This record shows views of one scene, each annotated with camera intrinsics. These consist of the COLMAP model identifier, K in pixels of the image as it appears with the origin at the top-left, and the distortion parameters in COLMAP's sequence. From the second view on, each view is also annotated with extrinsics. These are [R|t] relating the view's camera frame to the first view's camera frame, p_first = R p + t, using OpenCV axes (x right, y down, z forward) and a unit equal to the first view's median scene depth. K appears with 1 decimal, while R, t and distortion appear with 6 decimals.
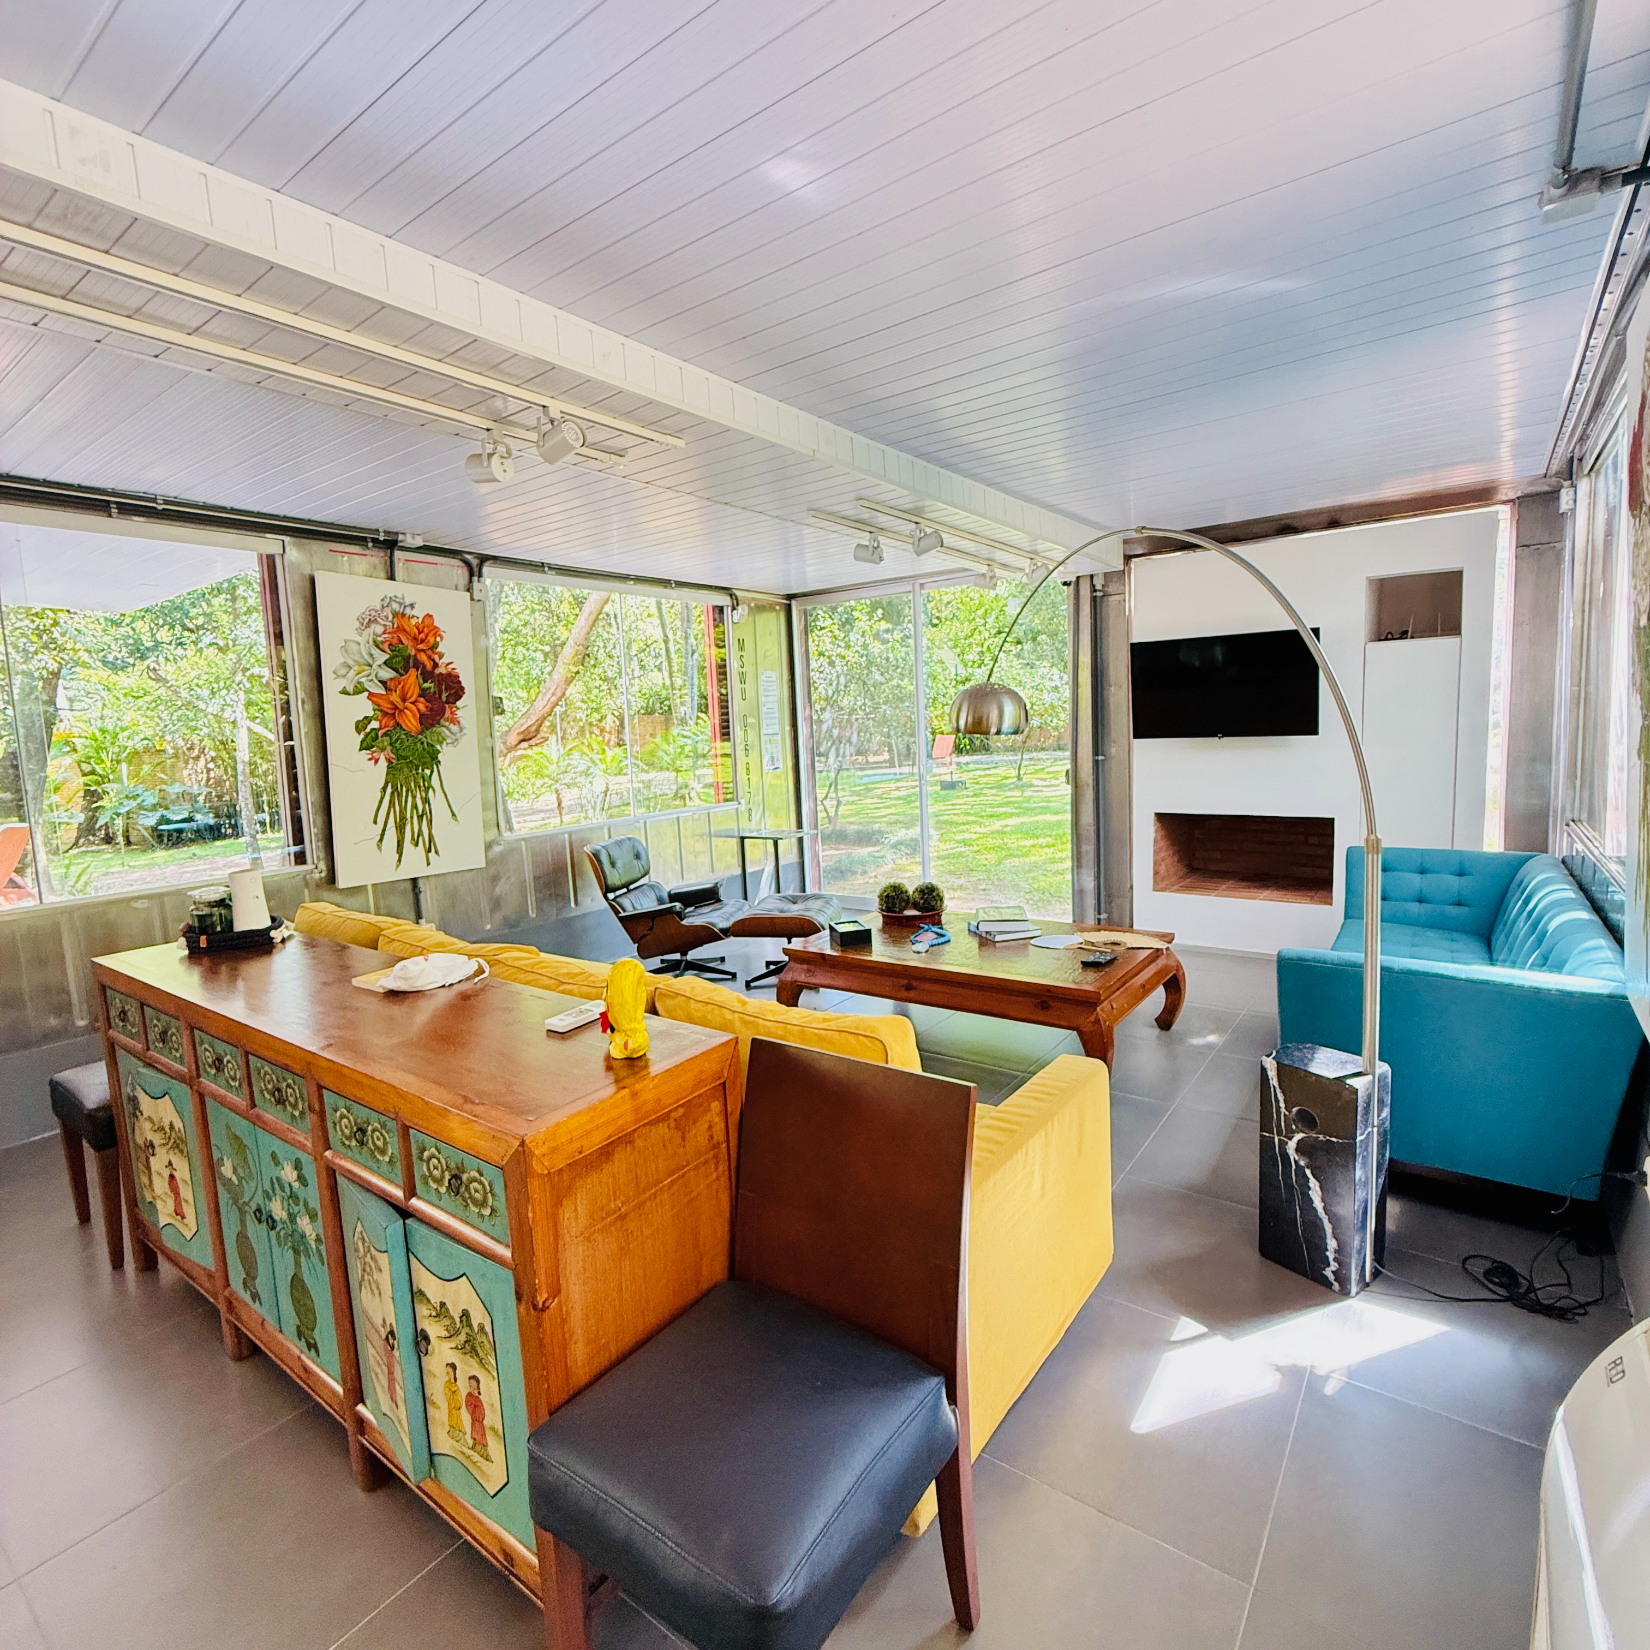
lens RADIAL K [[875.5, 0, 826.4], [0, 875.5, 815.5], [0, 0, 1]] dist [-0.002789, 0.000736]
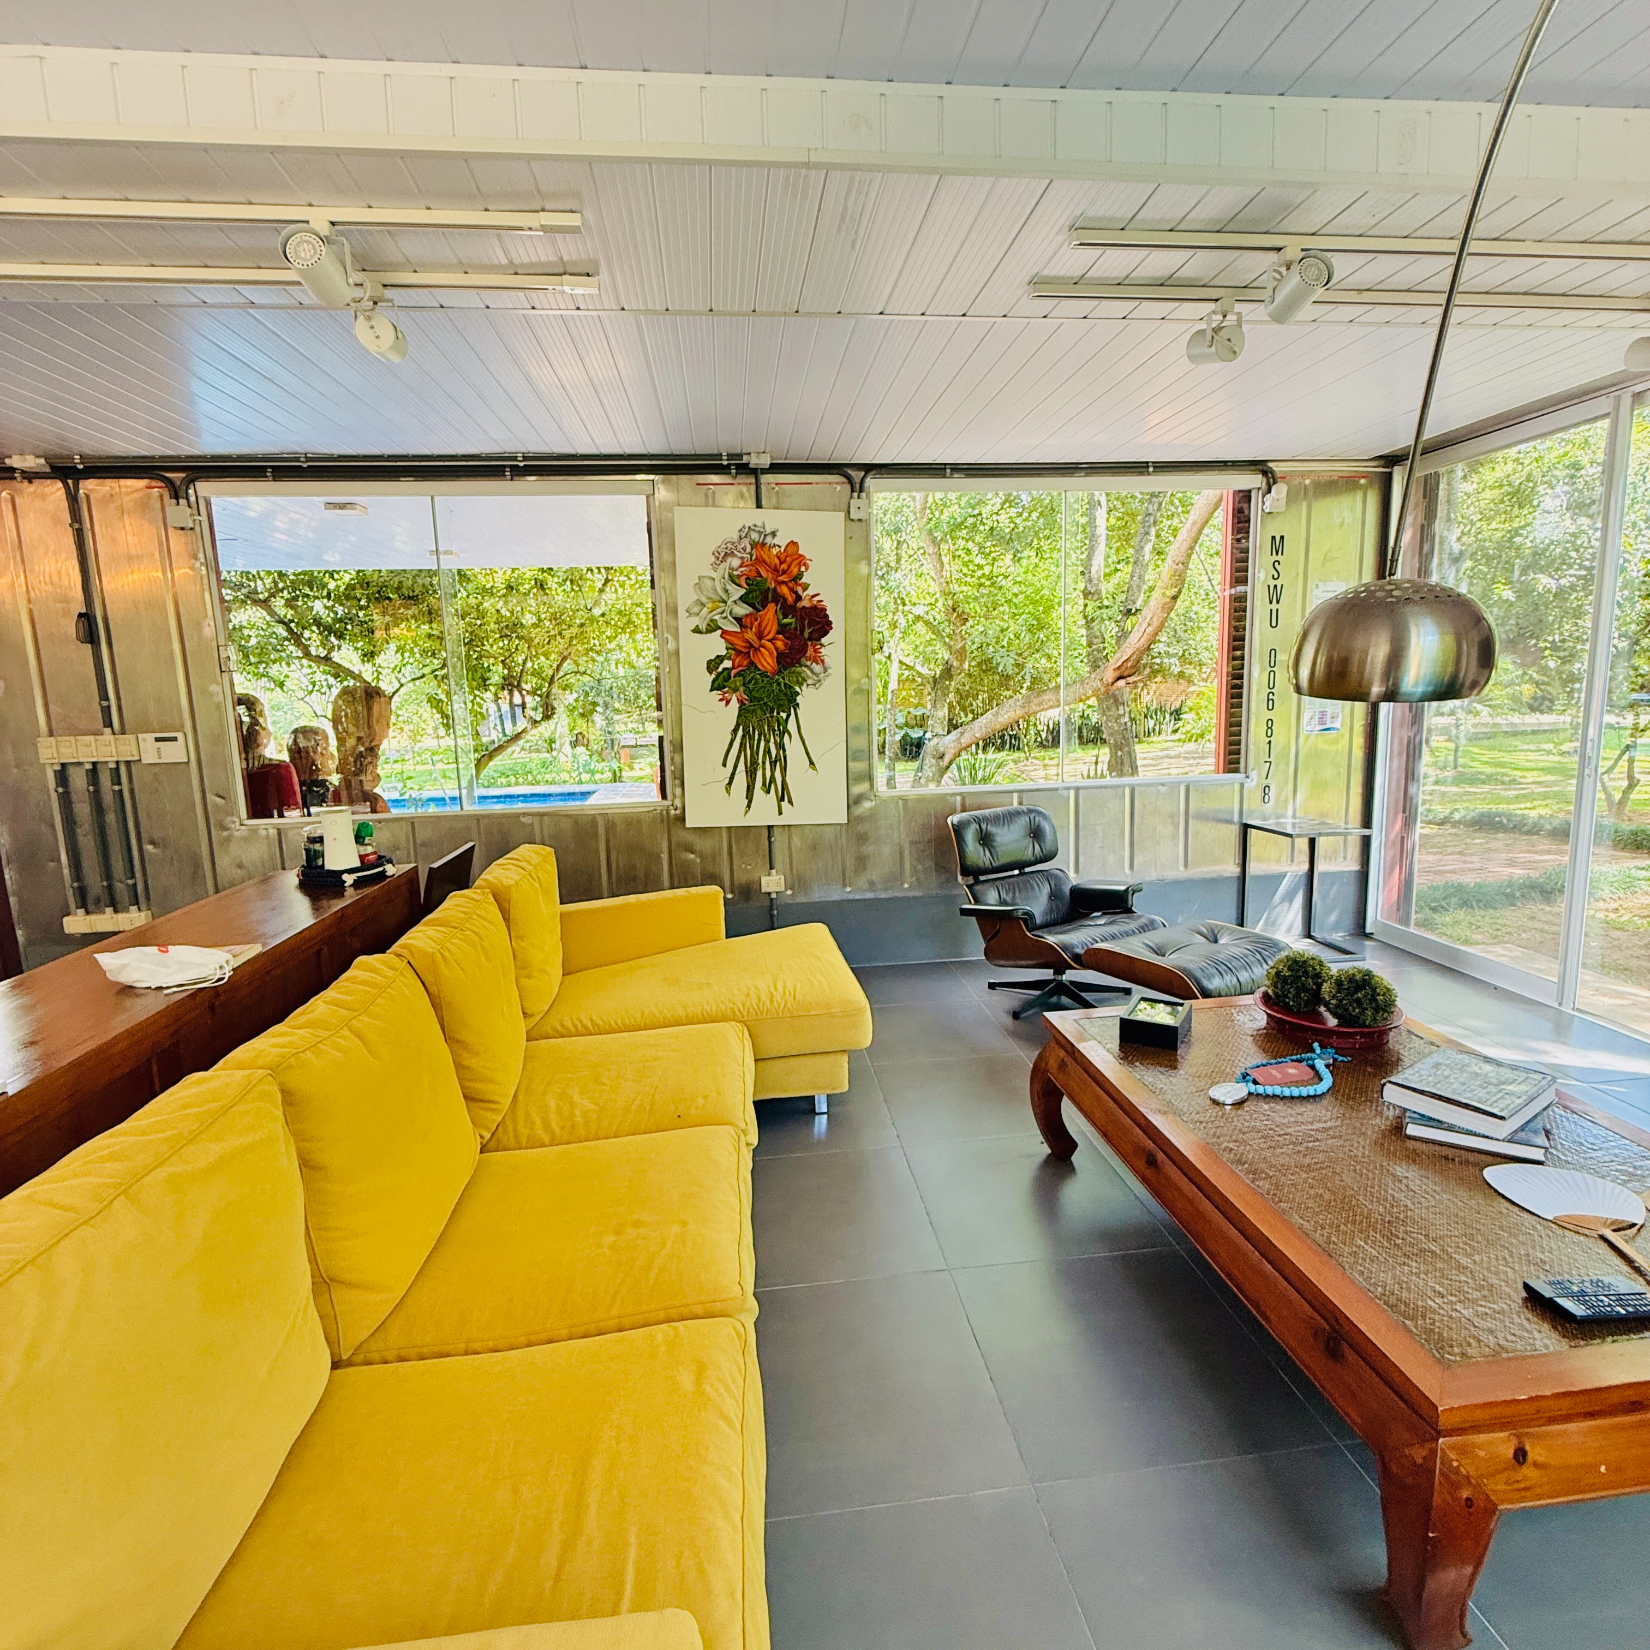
lens RADIAL K [[875.5, 0, 826.4], [0, 875.5, 815.5], [0, 0, 1]] dist [-0.002789, 0.000736]
pose [[0.681266, 0.130486, -0.720312, 0.260242], [-0.075316, 0.991257, 0.108336, -0.048366], [0.728151, -0.019555, 0.685137, 0.392973]]
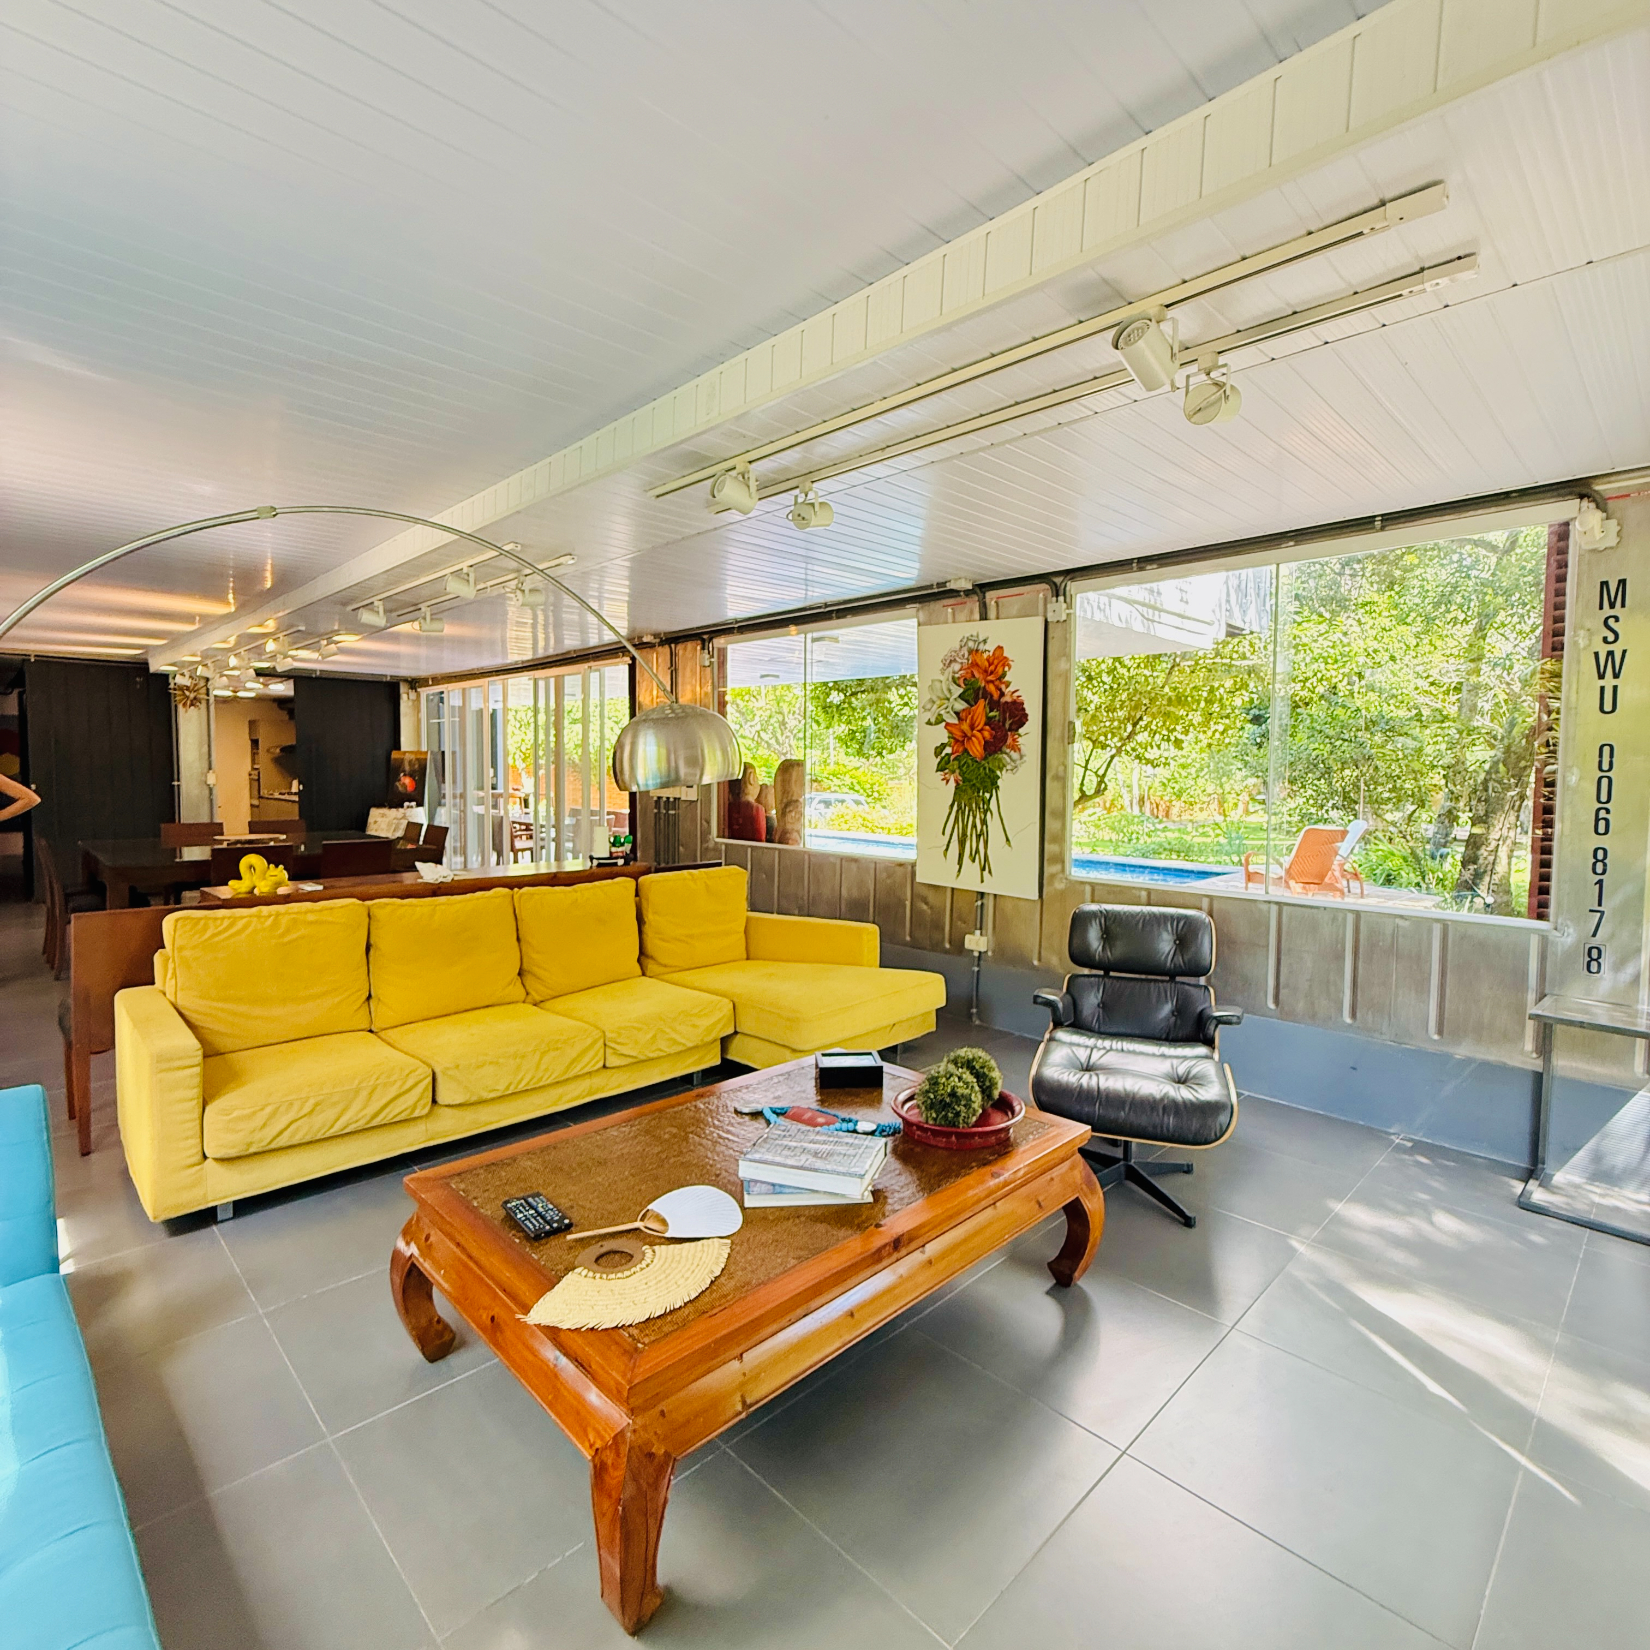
lens RADIAL K [[875.5, 0, 826.4], [0, 875.5, 815.5], [0, 0, 1]] dist [-0.002789, 0.000736]
pose [[-0.158399, 0.095911, -0.982706, 0.622066], [-0.105674, 0.987908, 0.113452, -0.125749], [0.981704, 0.121817, -0.146348, 0.967082]]
